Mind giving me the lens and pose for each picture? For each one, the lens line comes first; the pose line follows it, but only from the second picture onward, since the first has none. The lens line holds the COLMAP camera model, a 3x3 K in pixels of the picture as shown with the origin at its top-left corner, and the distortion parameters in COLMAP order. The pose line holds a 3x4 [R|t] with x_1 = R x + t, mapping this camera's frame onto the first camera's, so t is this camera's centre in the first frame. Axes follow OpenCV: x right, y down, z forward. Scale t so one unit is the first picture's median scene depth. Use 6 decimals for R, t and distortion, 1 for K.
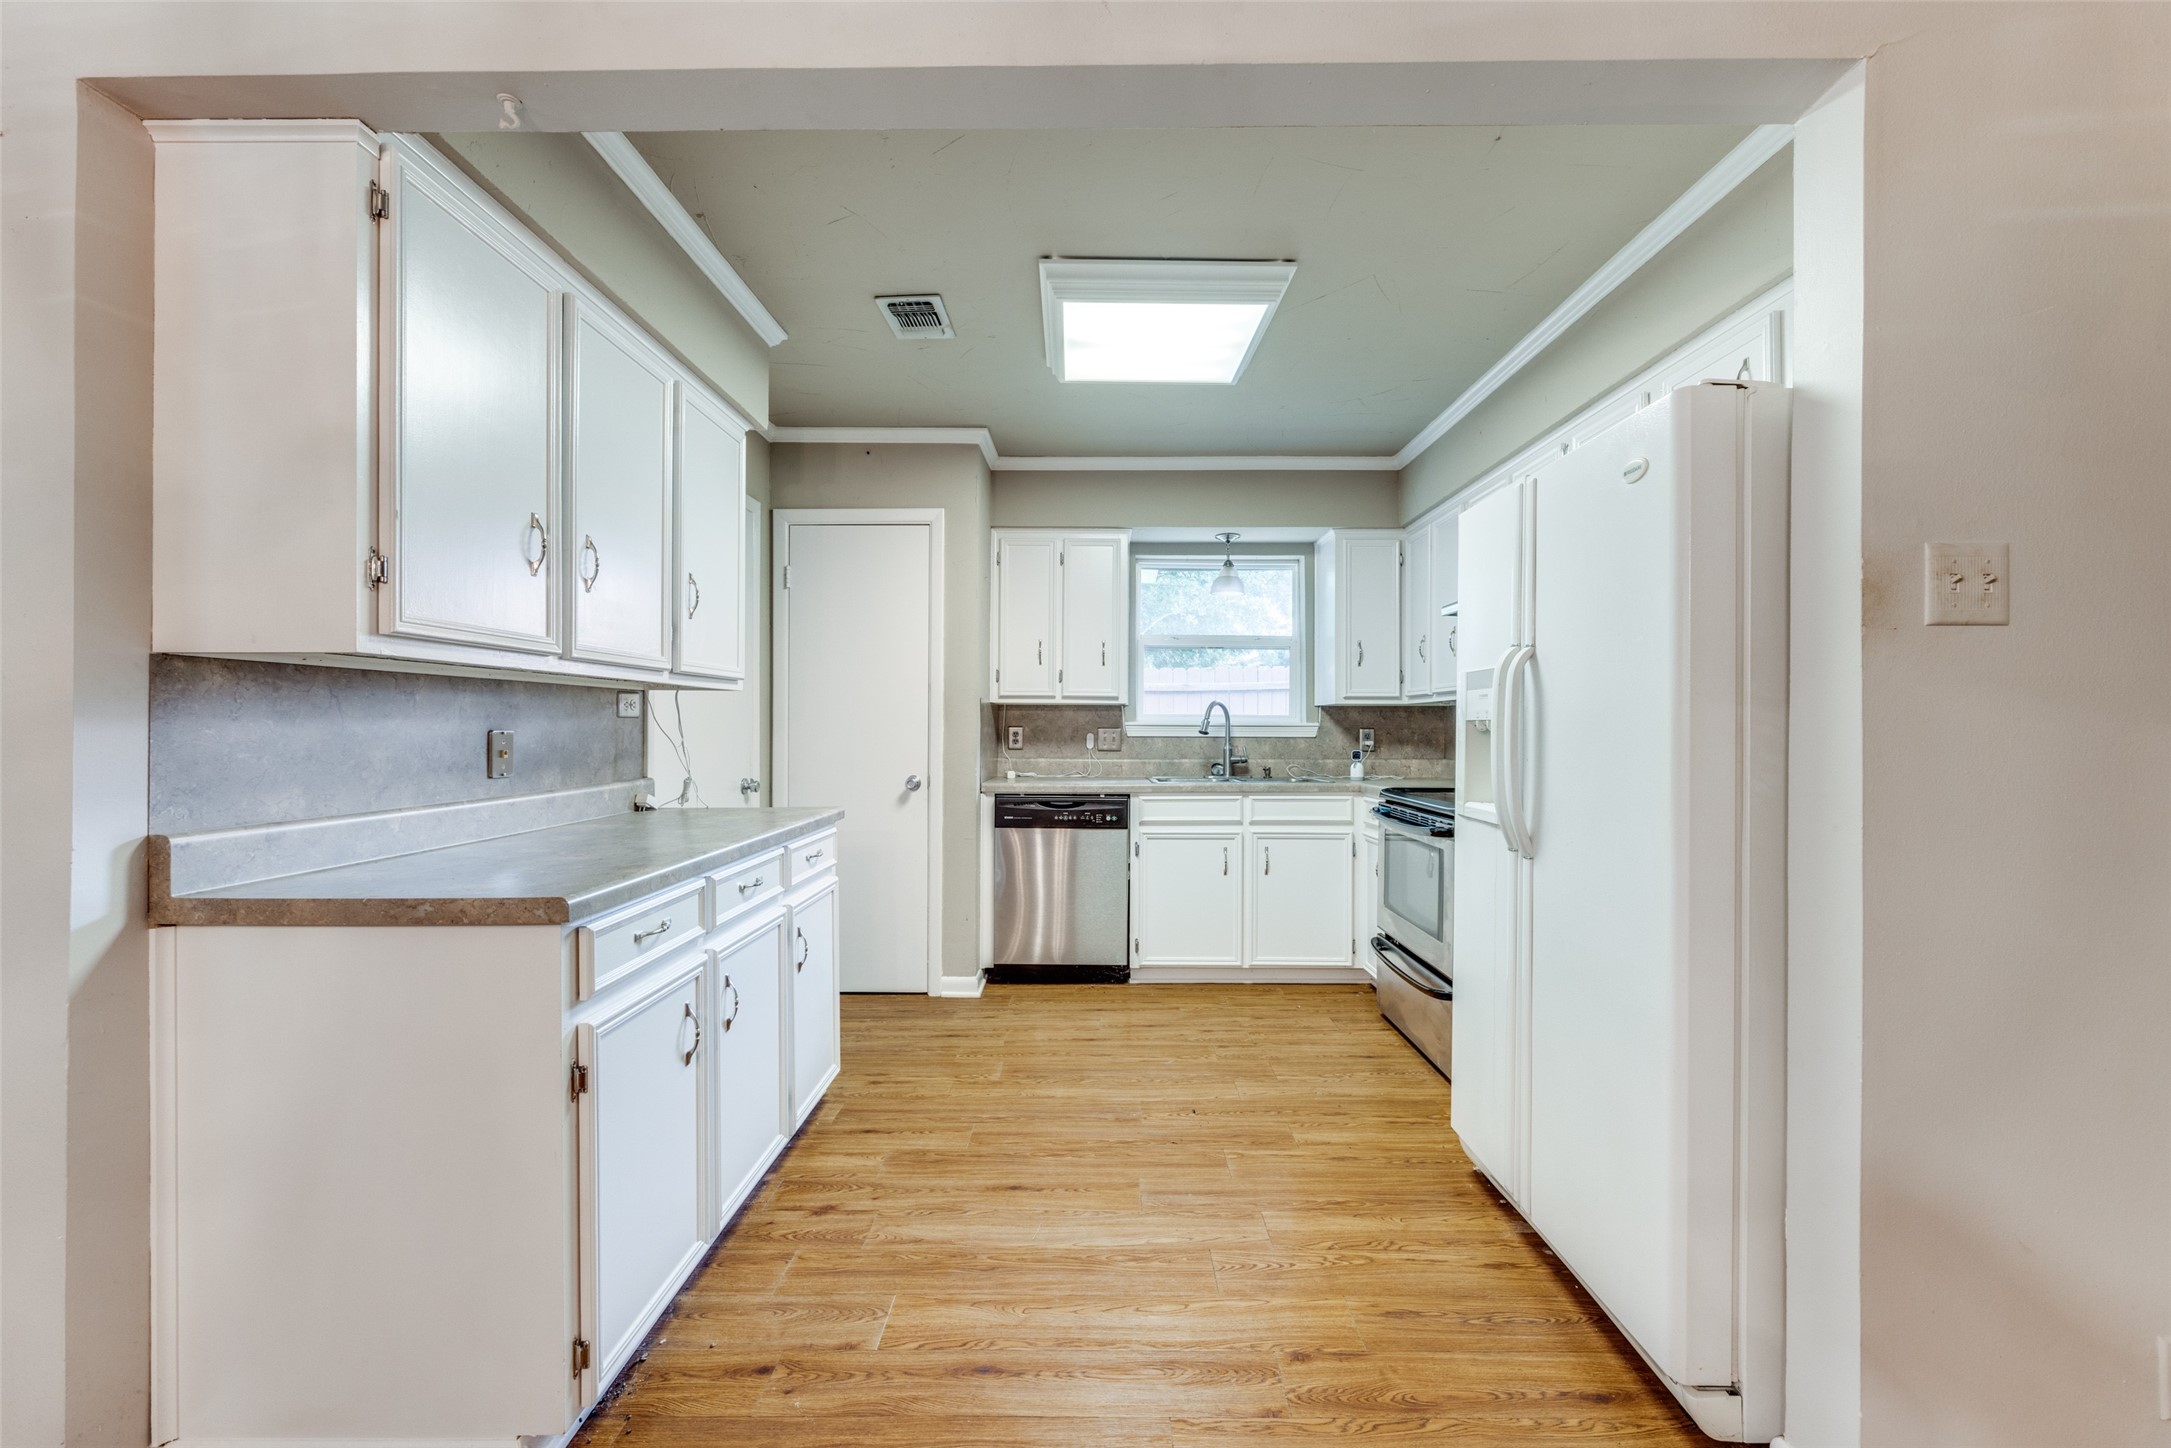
lens RADIAL K [[862.9, 0, 1094.9], [0, 862.9, 721.6], [0, 0, 1]] dist [-0.005329, 0.000992]
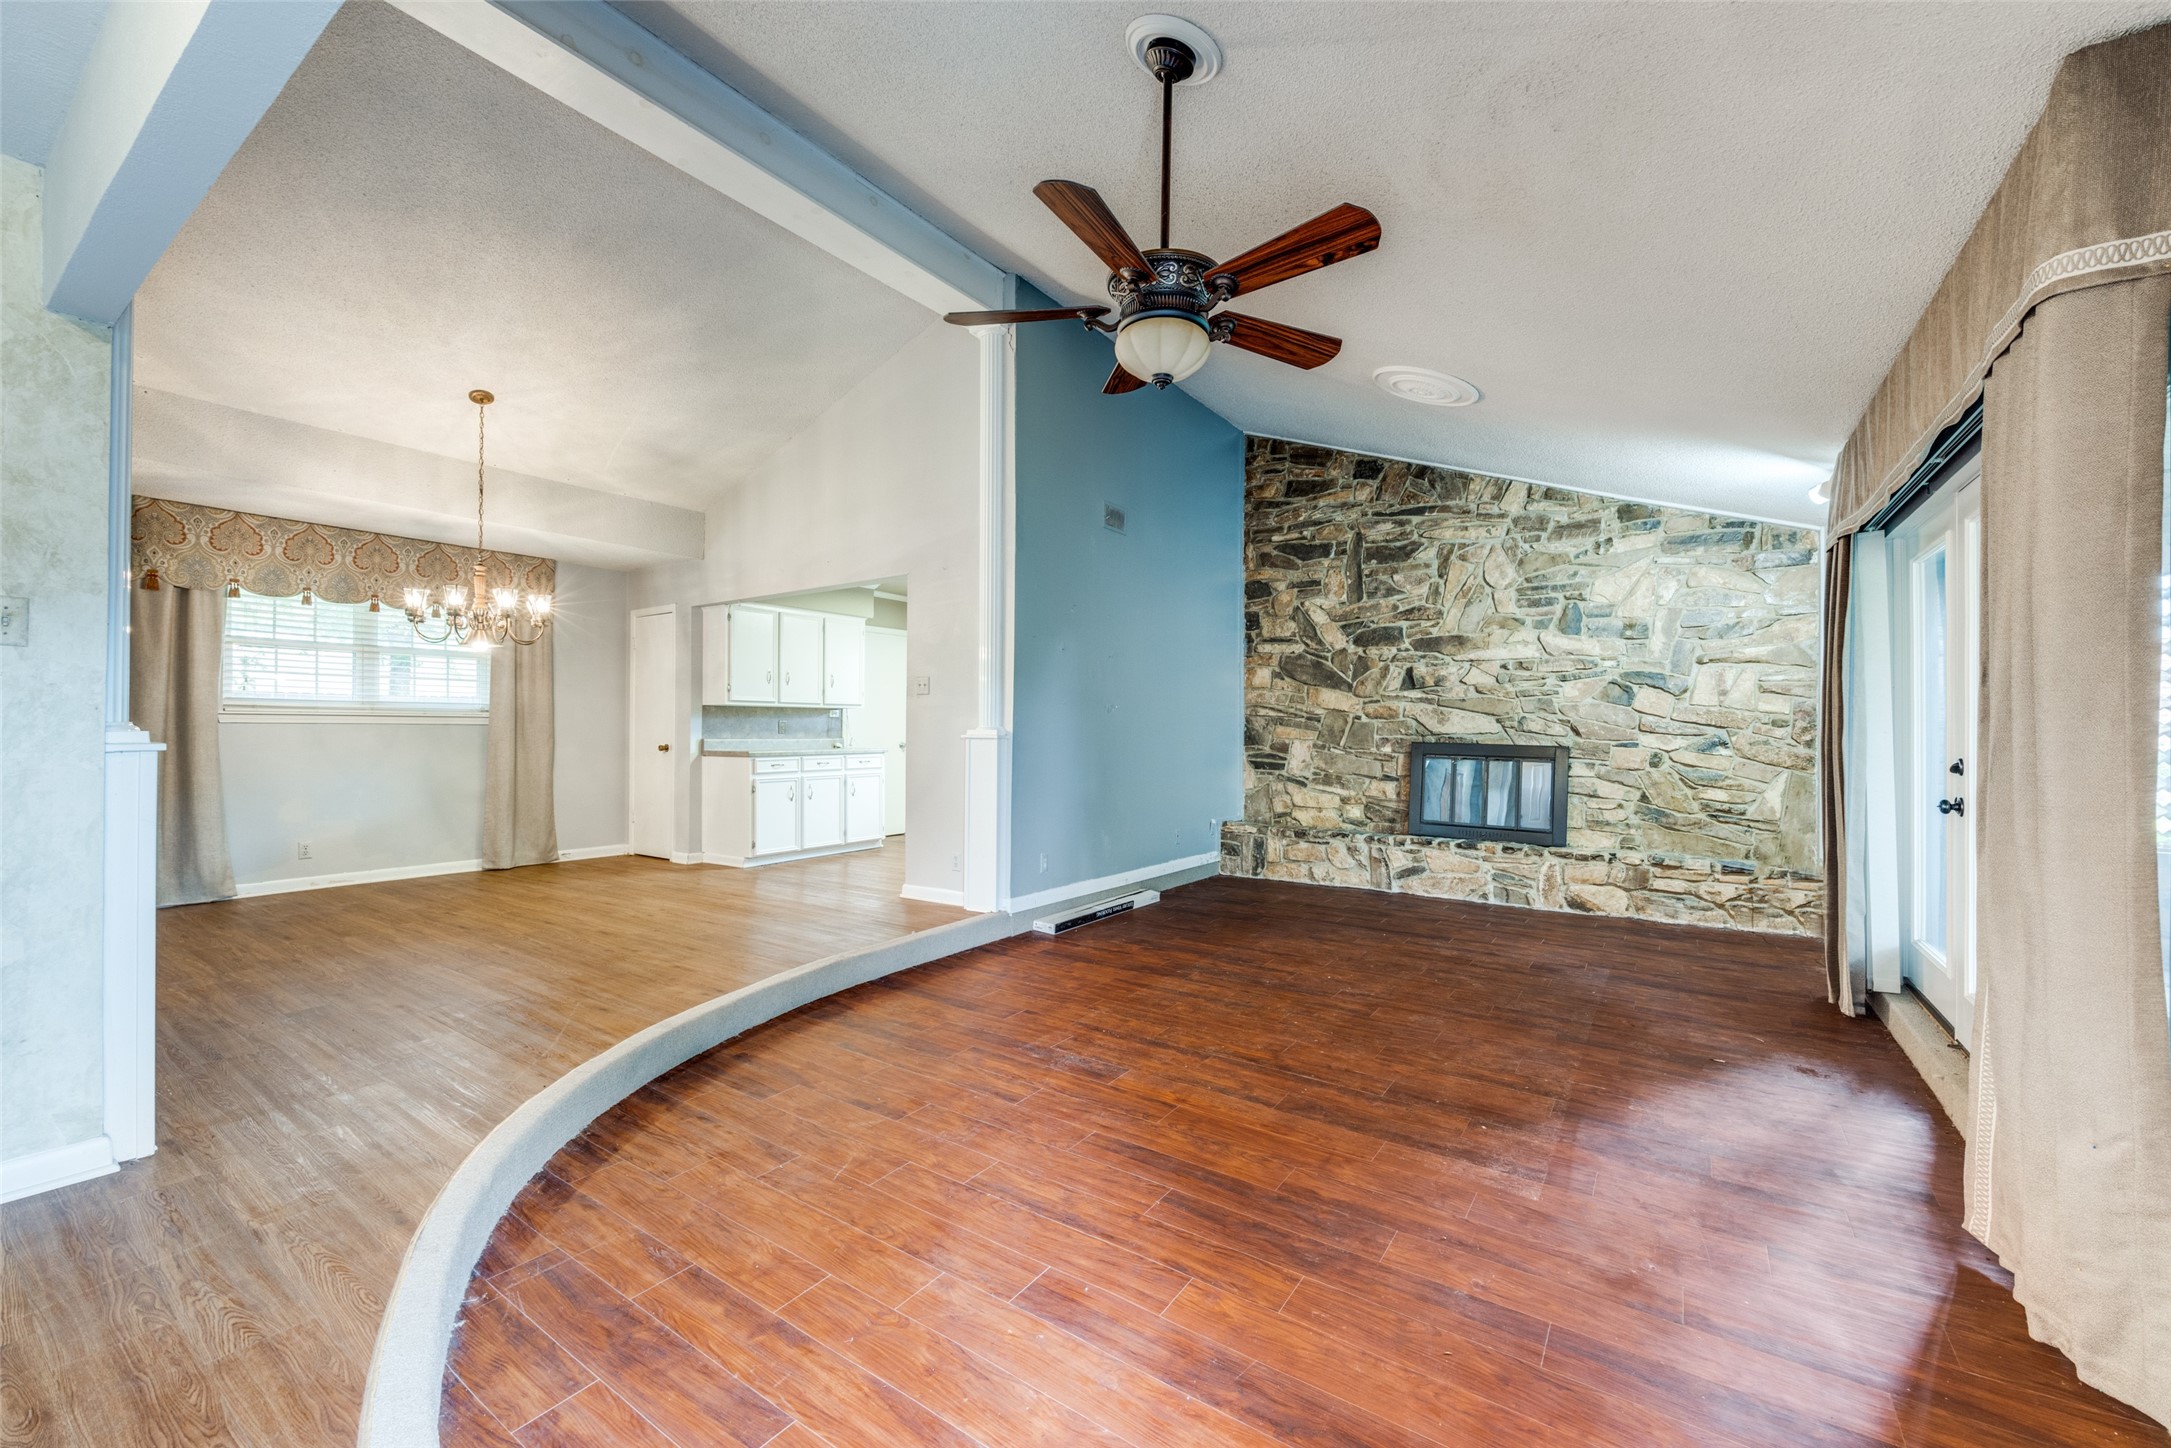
lens RADIAL K [[862.9, 0, 1094.7], [0, 862.9, 724.8], [0, 0, 1]] dist [-0.005329, 0.000992]
pose [[0.829367, -0.000726, -0.558703, 1.385246], [-0.000195, 0.999999, -0.001589, 0.017434], [0.558704, 0.001427, 0.829366, -0.737892]]
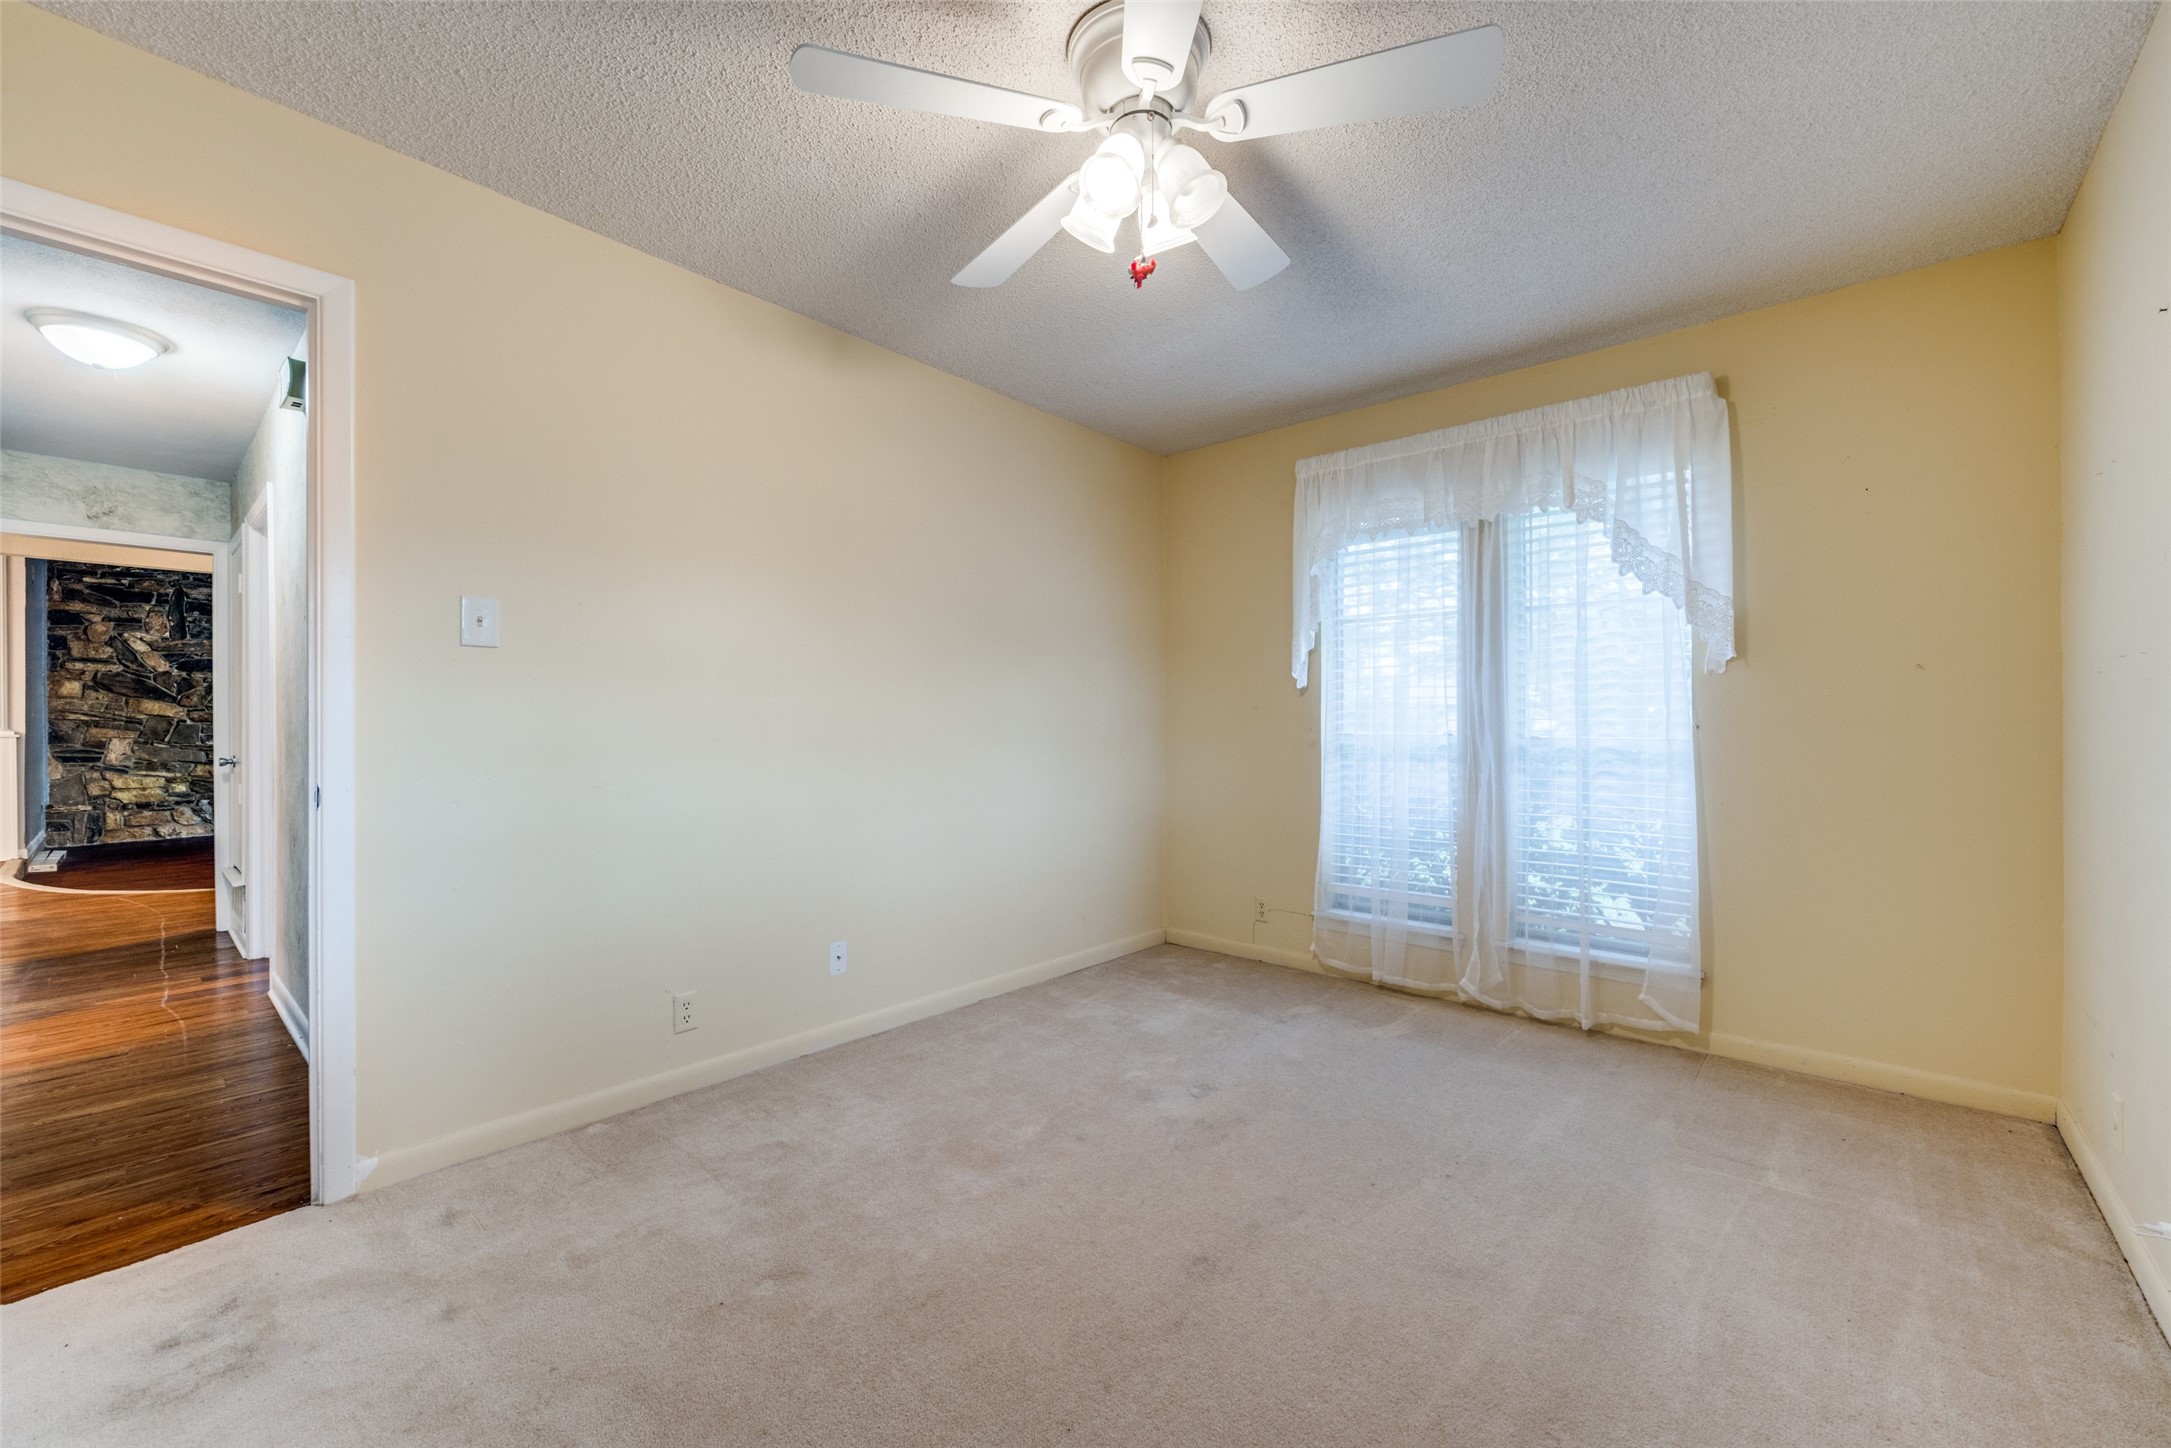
lens RADIAL K [[862.9, 0, 1083.4], [0, 862.9, 729.9], [0, 0, 1]] dist [-0.005329, 0.000992]
pose [[0.662238, -0.010687, 0.749217, 0.653732], [0.005232, 0.999940, 0.009639, 0.014523], [-0.749275, -0.002463, 0.662254, -2.727827]]
